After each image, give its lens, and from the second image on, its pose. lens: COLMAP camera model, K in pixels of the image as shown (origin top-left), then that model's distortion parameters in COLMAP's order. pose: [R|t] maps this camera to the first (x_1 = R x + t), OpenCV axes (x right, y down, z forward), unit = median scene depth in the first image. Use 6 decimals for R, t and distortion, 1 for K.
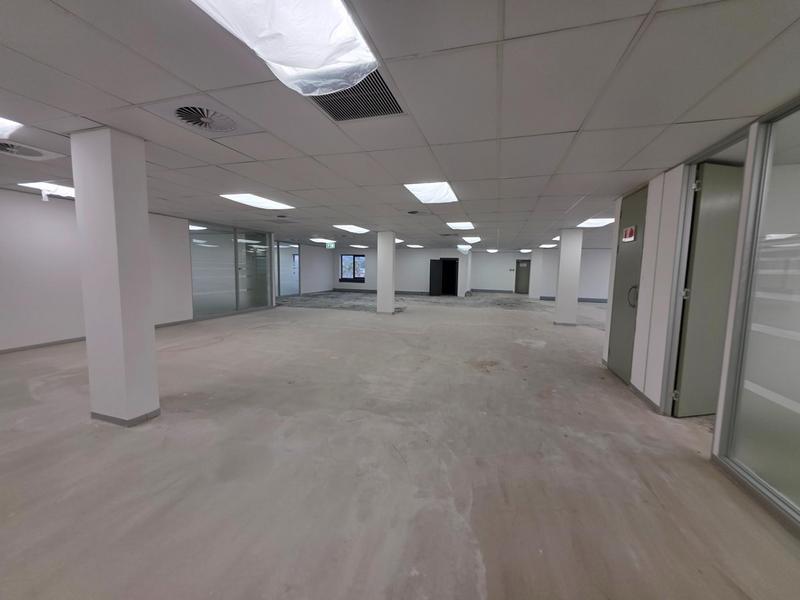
lens RADIAL K [[321.3, 0, 404.1], [0, 321.3, 301.4], [0, 0, 1]] dist [0.000191, 0.000257]
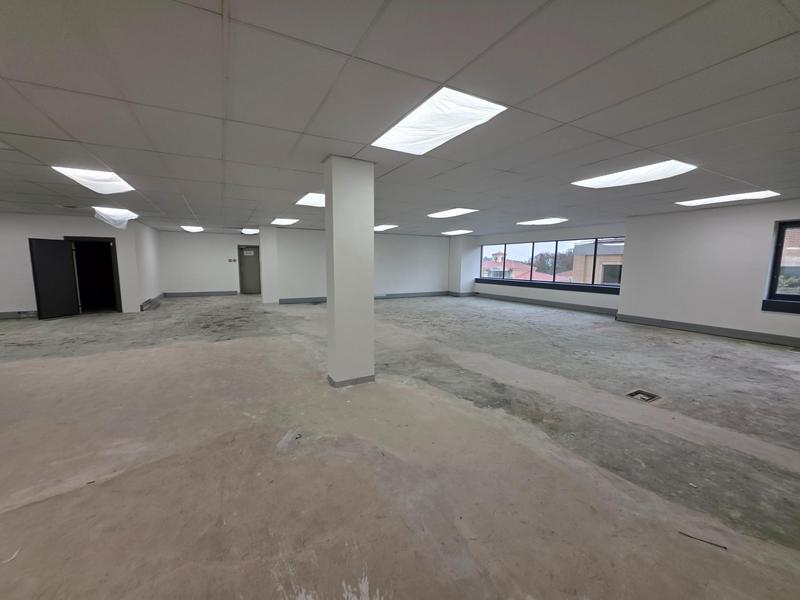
lens RADIAL K [[321.3, 0, 397.3], [0, 321.3, 299.1], [0, 0, 1]] dist [0.000191, 0.000257]
pose [[0.713108, -0.095072, 0.694578, 0.315441], [0.080620, 0.995310, 0.053465, -0.075171], [-0.696404, 0.017871, 0.717428, 0.822604]]
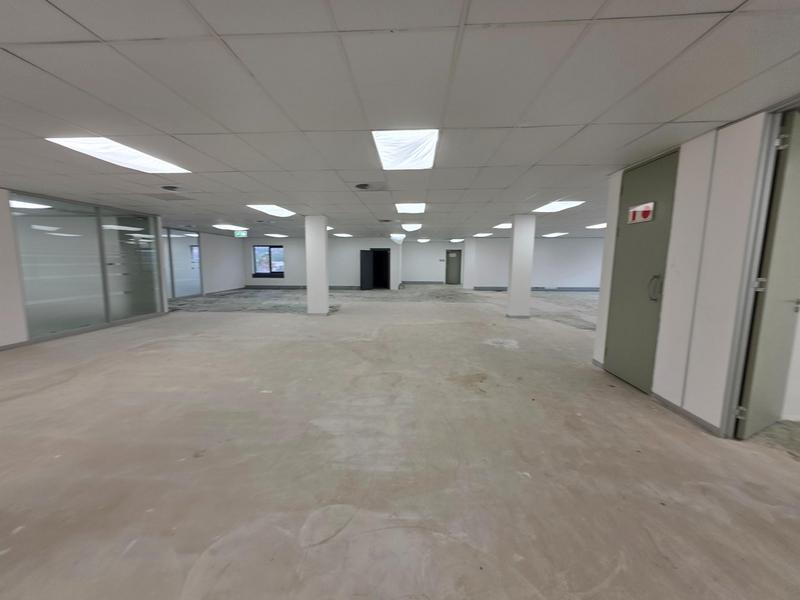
lens RADIAL K [[321.3, 0, 396.4], [0, 321.3, 300.0], [0, 0, 1]] dist [0.000191, 0.000257]
pose [[0.972673, -0.043722, 0.228026, -0.079529], [0.039122, 0.998930, 0.024653, -0.020395], [-0.228860, -0.015059, 0.973343, 0.227116]]
